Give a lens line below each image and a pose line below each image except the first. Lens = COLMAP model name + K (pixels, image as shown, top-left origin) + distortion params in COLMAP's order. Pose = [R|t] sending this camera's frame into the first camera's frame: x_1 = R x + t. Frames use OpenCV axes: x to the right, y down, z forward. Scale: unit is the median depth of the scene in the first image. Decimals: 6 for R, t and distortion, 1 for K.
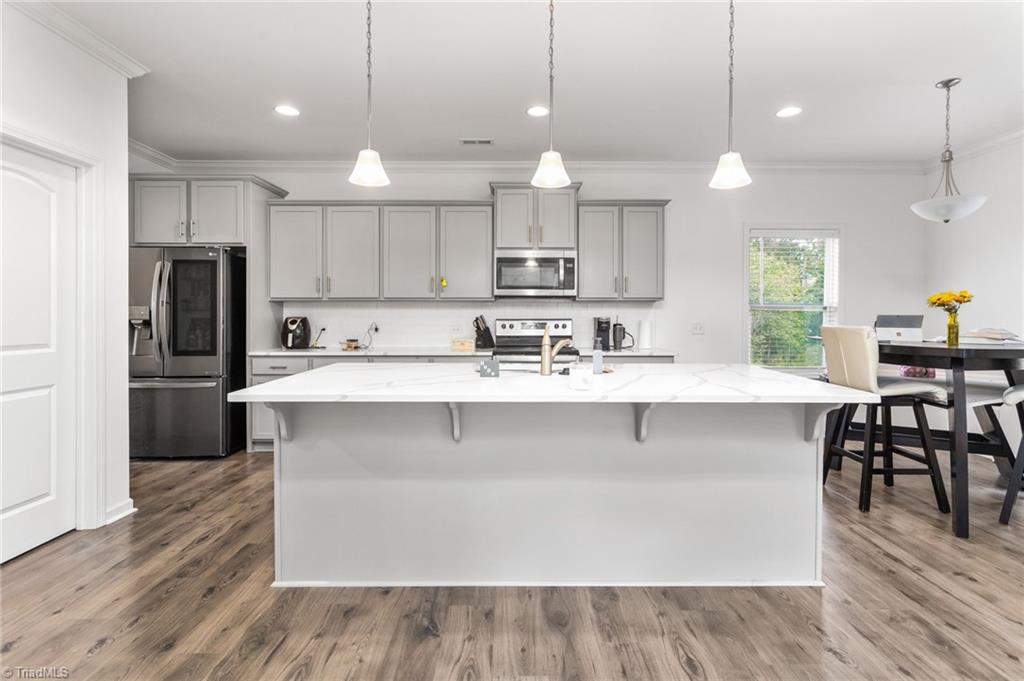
lens RADIAL K [[503.2, 0, 517.9], [0, 503.2, 319.3], [0, 0, 1]] dist [0.003336, -0.001234]
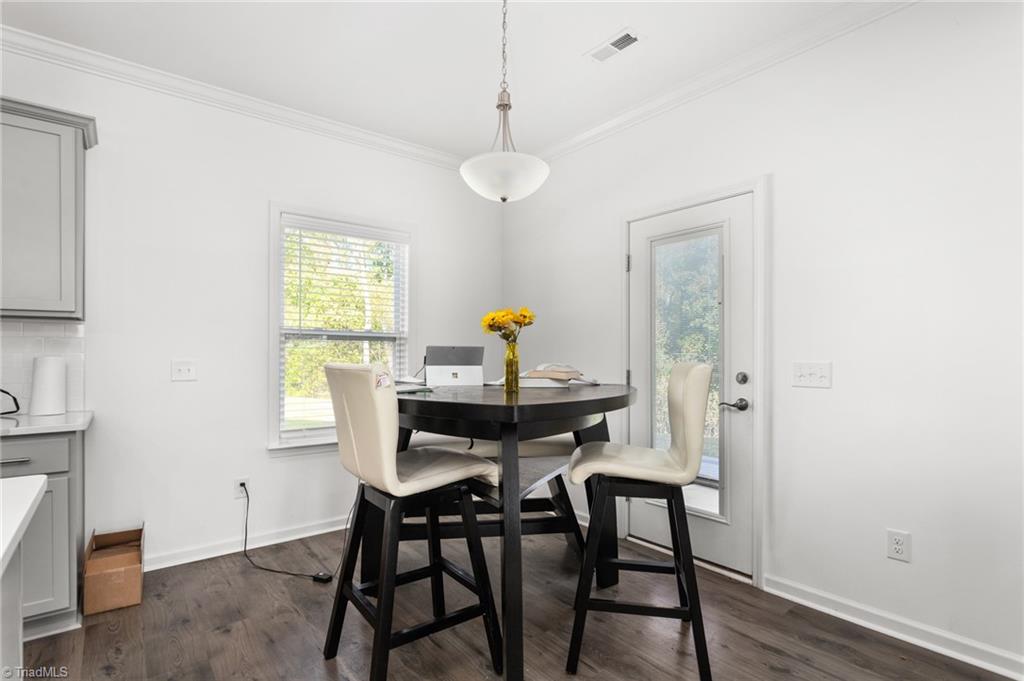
lens RADIAL K [[502.4, 0, 519.9], [0, 502.4, 352.7], [0, 0, 1]] dist [-0.002276, 0.000032]
pose [[0.778462, -0.001873, 0.627689, 0.459105], [0.006702, 0.999963, -0.005328, 0.004640], [-0.627656, 0.008354, 0.778446, 0.485175]]
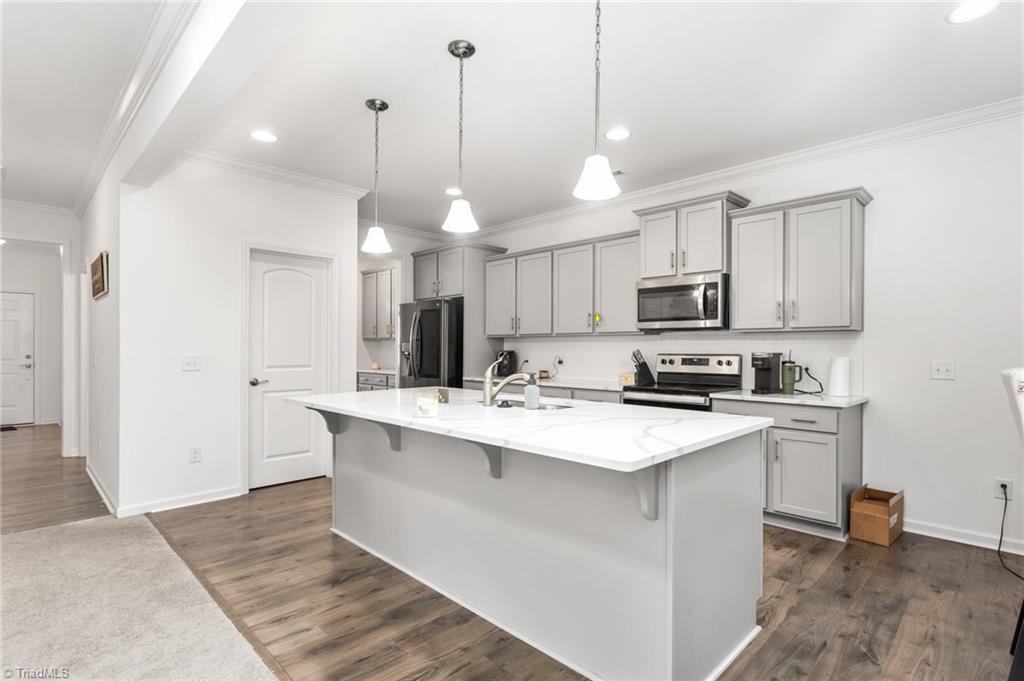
lens RADIAL K [[503.2, 0, 509.7], [0, 503.2, 349.7], [0, 0, 1]] dist [0.003336, -0.001234]
pose [[0.702879, 0.003263, -0.711302, 0.655629], [-0.008546, 0.999956, -0.003858, -0.002920], [0.711258, 0.008791, 0.702876, 0.221465]]
